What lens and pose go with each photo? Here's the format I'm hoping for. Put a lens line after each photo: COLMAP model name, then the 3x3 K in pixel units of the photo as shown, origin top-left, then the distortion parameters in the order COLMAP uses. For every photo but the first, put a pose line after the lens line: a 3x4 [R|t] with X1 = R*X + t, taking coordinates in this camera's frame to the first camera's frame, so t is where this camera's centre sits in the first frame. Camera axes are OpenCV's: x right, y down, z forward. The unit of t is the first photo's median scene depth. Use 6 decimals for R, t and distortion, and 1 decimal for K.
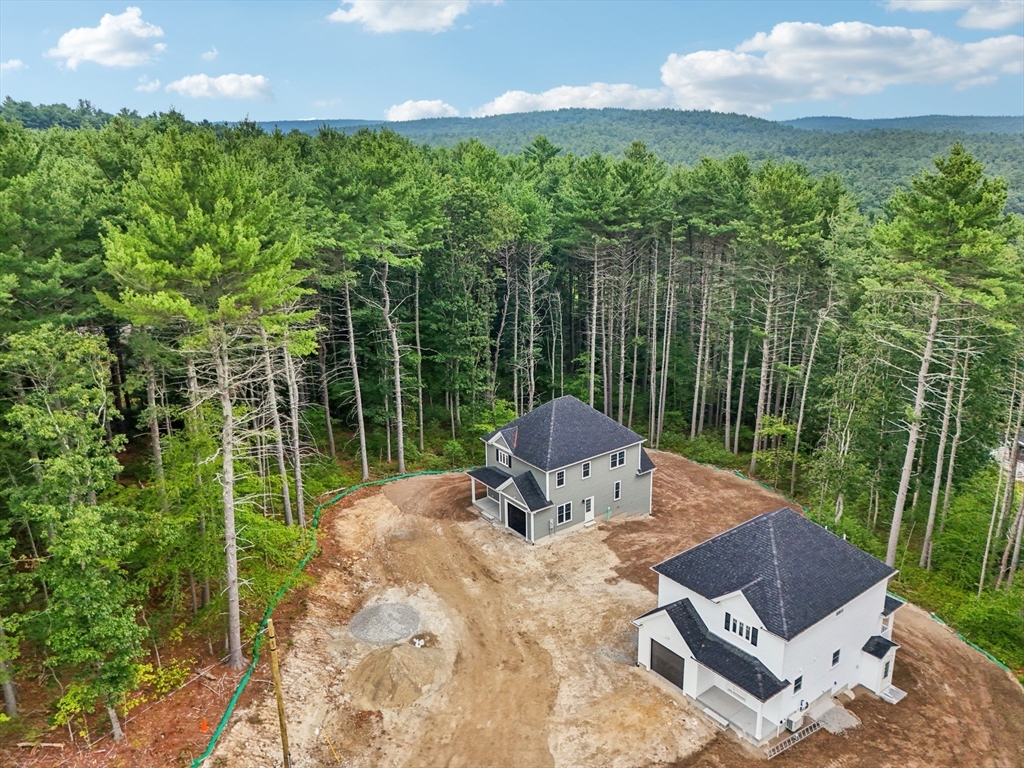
lens RADIAL K [[749.3, 0, 517.3], [0, 749.3, 357.5], [0, 0, 1]] dist [0.063490, -0.071586]
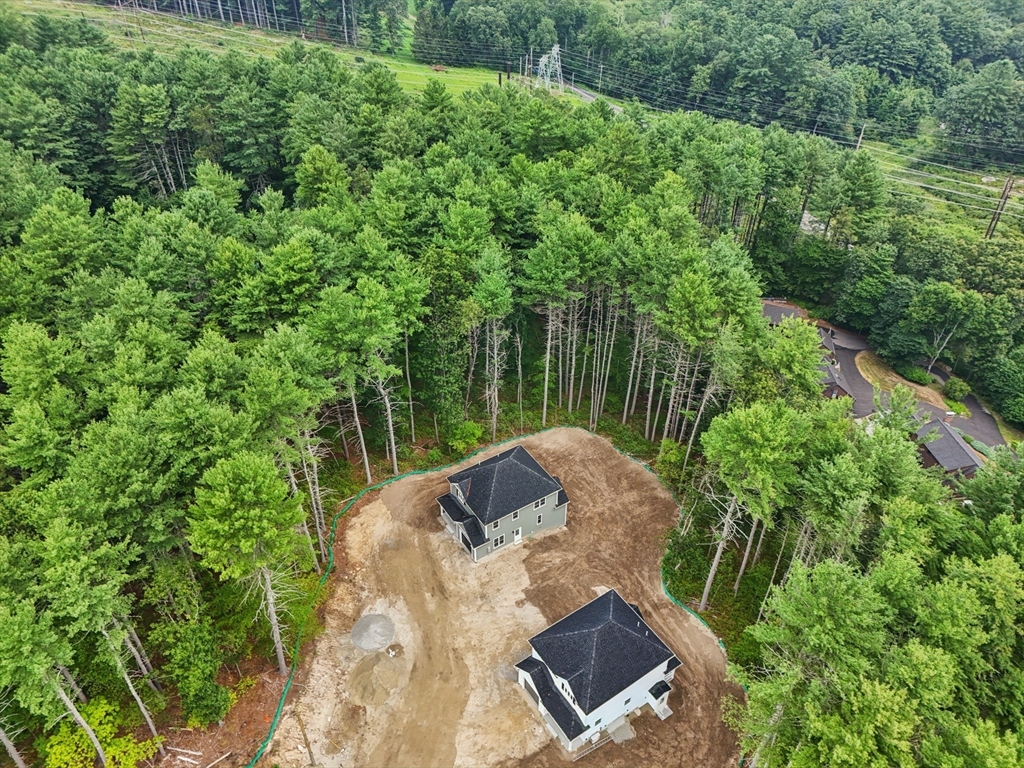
lens RADIAL K [[708.0, 0, 519.2], [0, 708.0, 347.6], [0, 0, 1]] dist [0.053743, -0.051934]
pose [[0.997852, 0.055469, -0.034860, 0.162135], [-0.041119, 0.944507, 0.325908, -0.759364], [0.051003, -0.323775, 0.944759, -0.244097]]
